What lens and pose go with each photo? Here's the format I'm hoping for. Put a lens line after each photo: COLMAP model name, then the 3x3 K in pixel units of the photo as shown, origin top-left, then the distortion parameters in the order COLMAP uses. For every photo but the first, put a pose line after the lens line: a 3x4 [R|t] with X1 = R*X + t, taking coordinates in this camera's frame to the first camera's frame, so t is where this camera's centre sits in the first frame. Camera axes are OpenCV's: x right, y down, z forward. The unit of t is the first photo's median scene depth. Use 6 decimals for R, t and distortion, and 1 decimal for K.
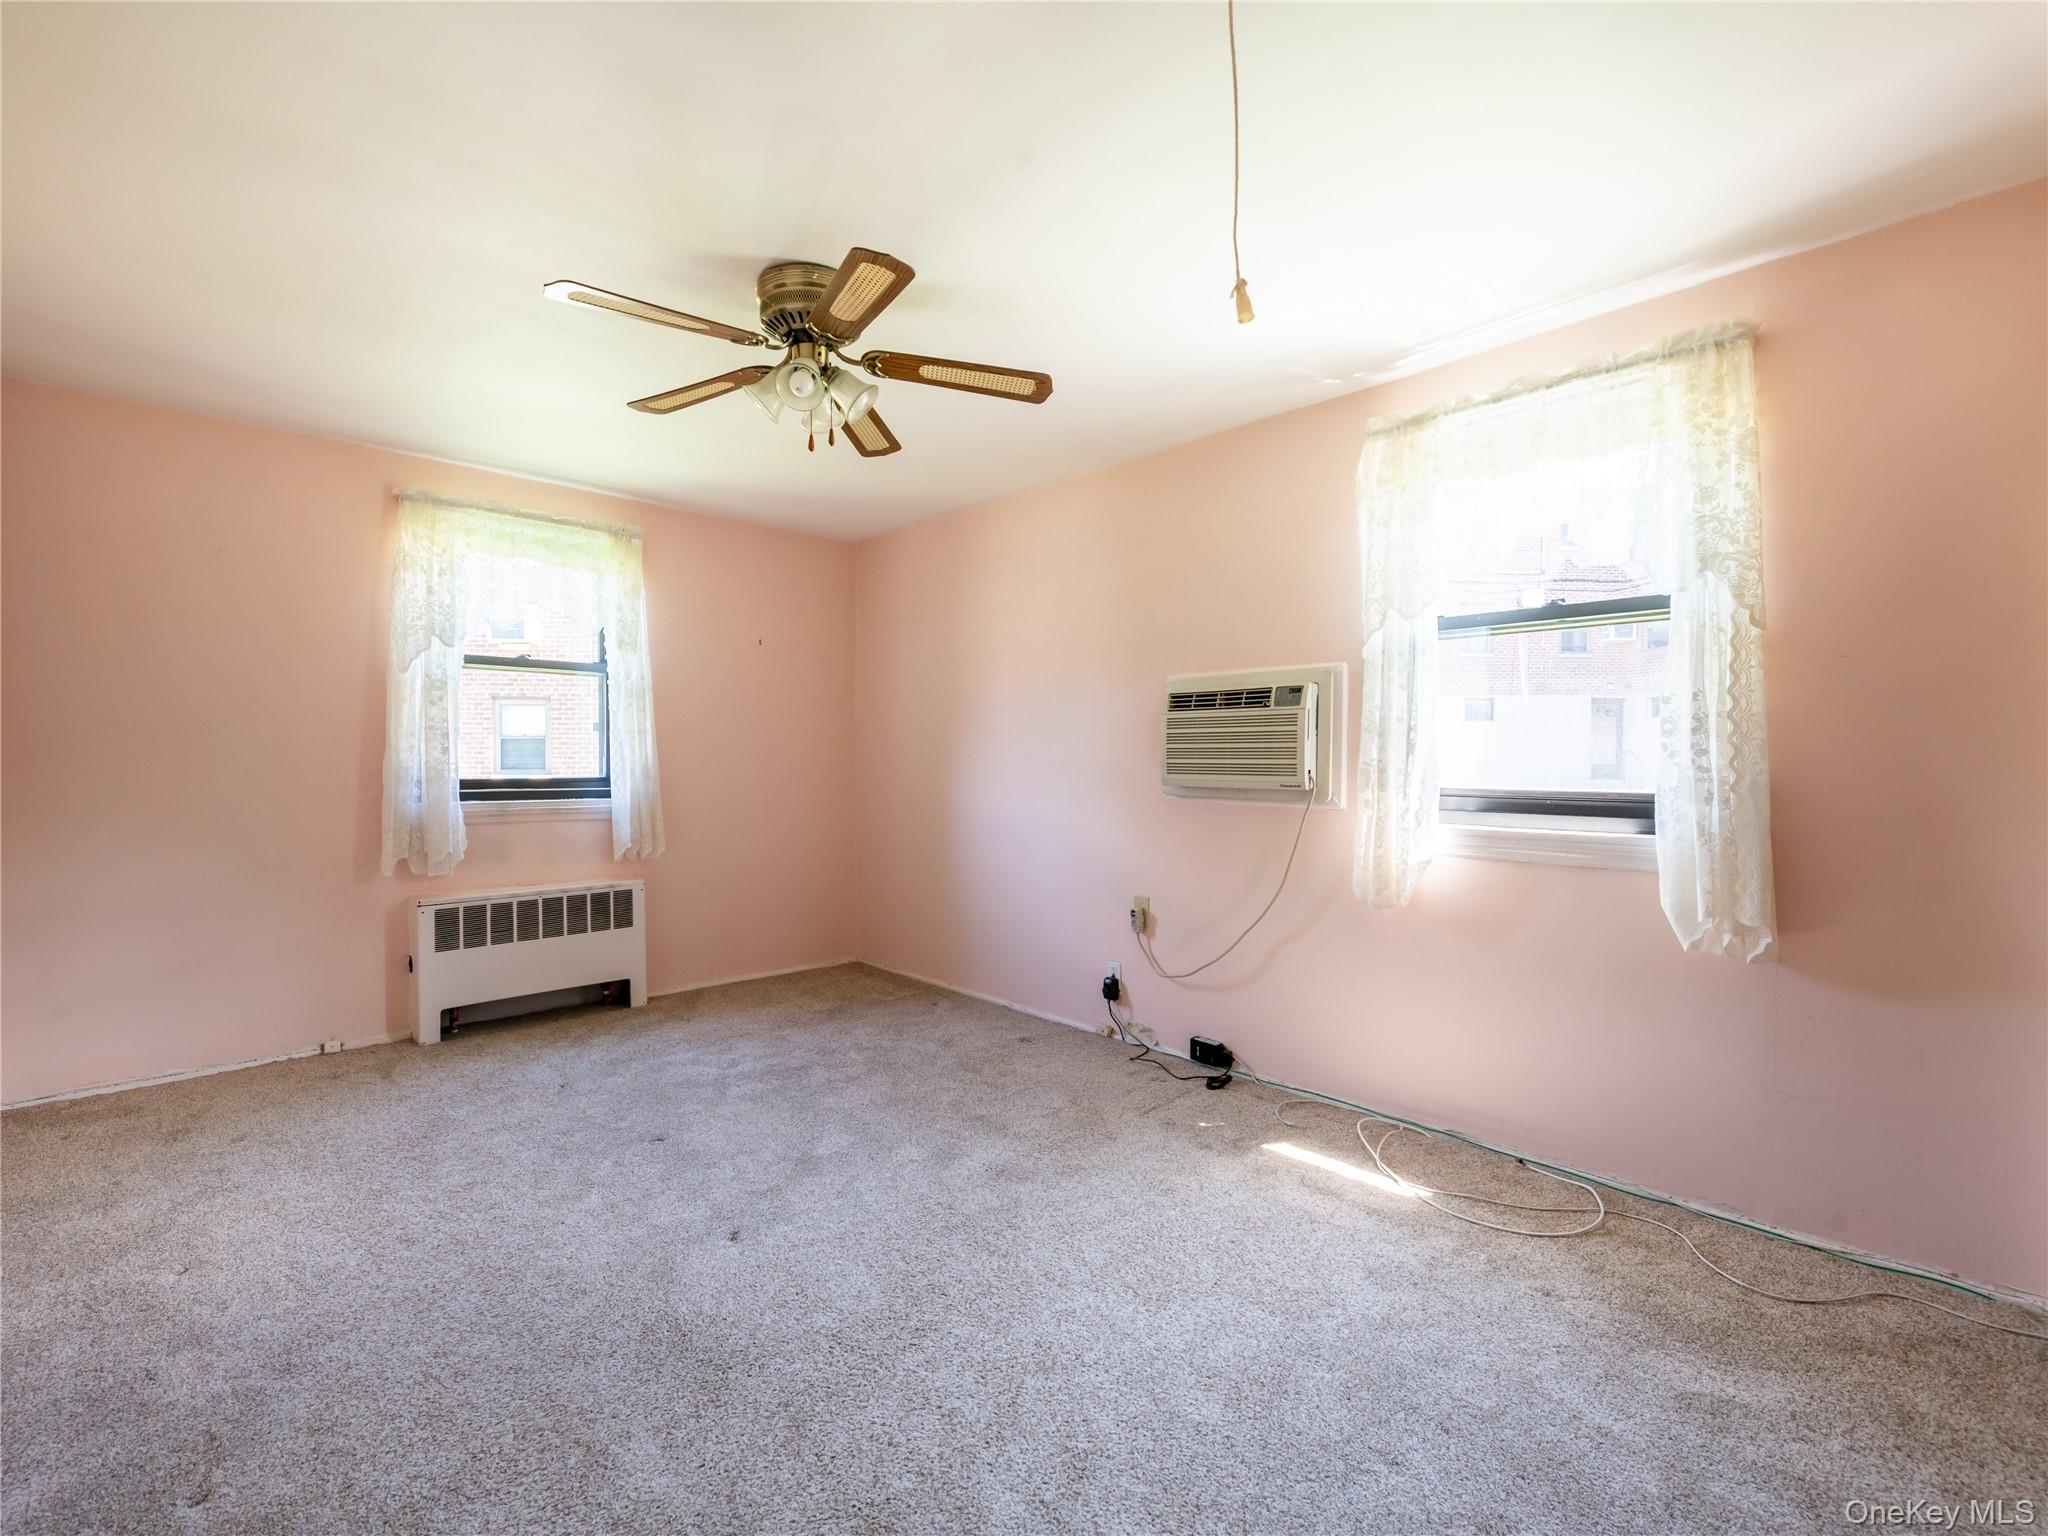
lens RADIAL K [[904.4, 0, 1044.7], [0, 904.4, 774.3], [0, 0, 1]] dist [-0.000728, -0.003931]
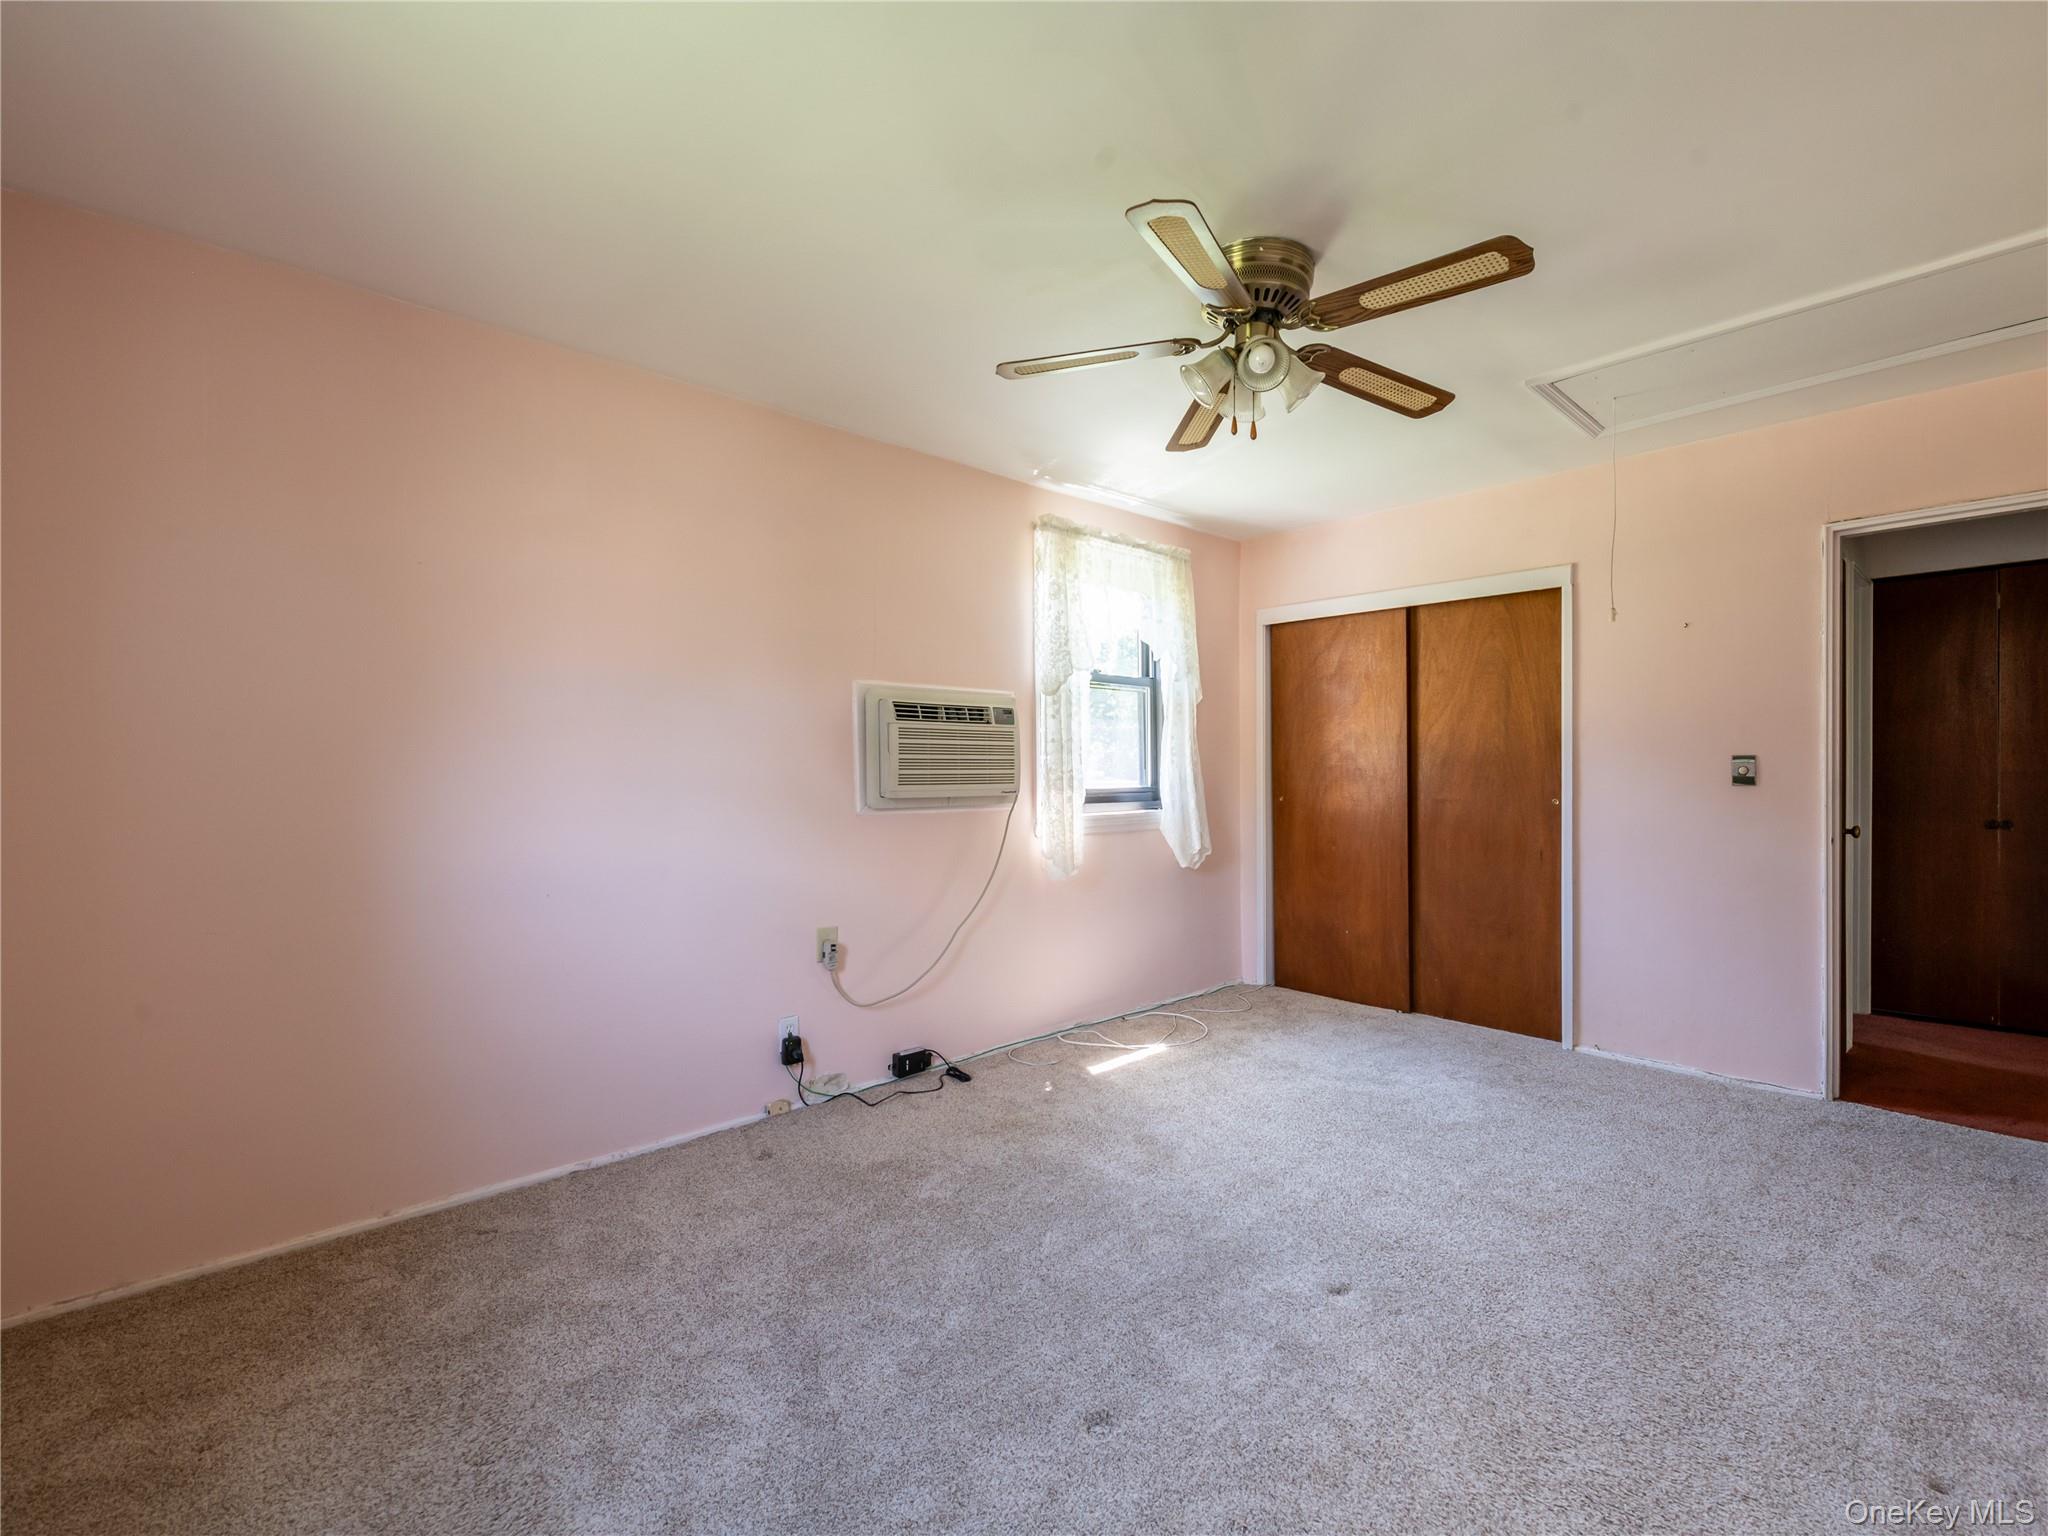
lens RADIAL K [[904.4, 0, 1044.7], [0, 904.4, 774.3], [0, 0, 1]] dist [-0.000728, -0.003931]
pose [[0.020794, -0.007309, 0.999757, -0.864006], [0.023307, 0.999705, 0.006824, -0.016182], [-0.999512, 0.023159, 0.020958, 0.872130]]
